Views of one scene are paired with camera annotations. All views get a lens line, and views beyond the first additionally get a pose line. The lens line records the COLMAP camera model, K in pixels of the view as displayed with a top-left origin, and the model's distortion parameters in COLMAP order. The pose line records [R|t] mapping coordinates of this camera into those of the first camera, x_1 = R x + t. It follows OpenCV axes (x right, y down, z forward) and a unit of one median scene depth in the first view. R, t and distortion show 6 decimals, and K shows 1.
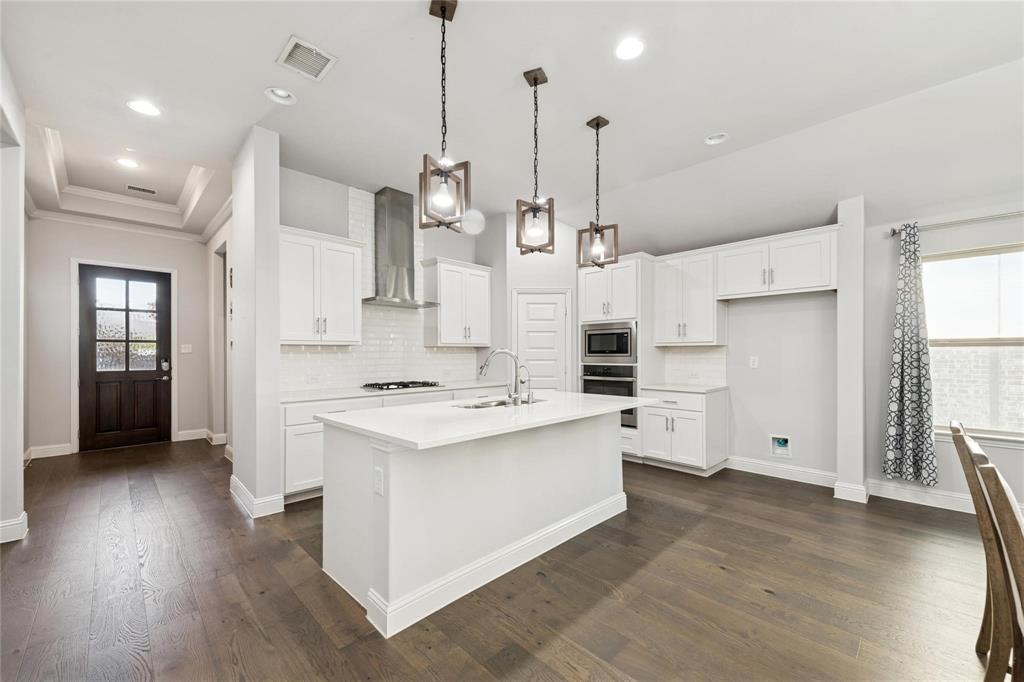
lens RADIAL K [[405.1, 0, 509.0], [0, 405.1, 347.3], [0, 0, 1]] dist [0.023156, -0.006069]
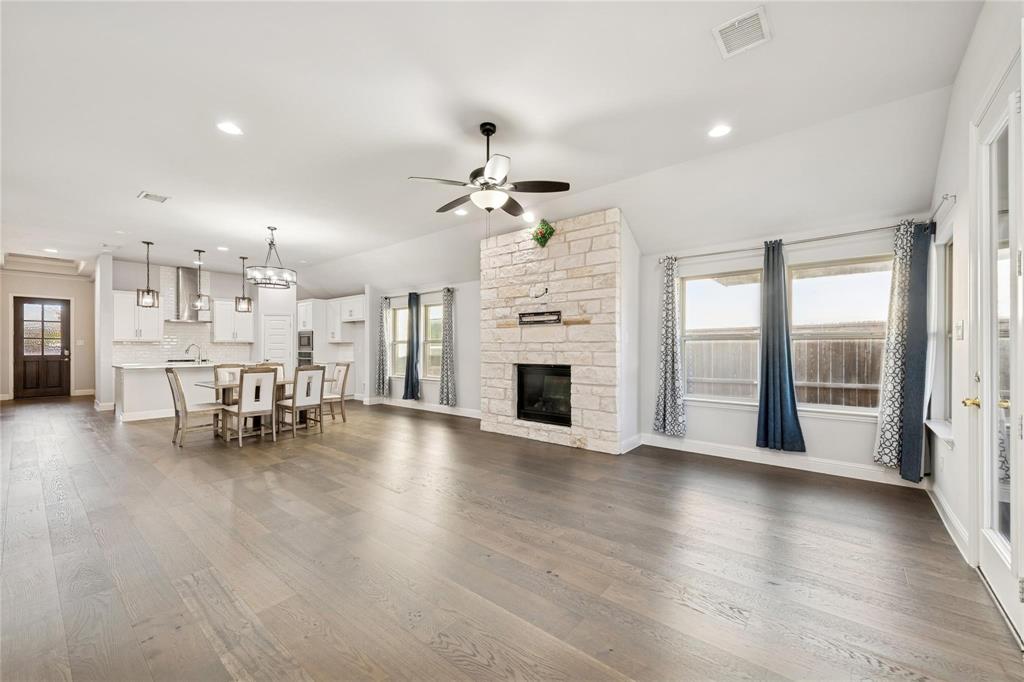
lens RADIAL K [[405.1, 0, 509.0], [0, 405.1, 347.3], [0, 0, 1]] dist [0.023156, -0.006069]
pose [[0.995212, 0.004631, 0.097628, 0.895090], [-0.005168, 0.999973, 0.005249, 0.003154], [-0.097601, -0.005728, 0.995209, -0.964700]]
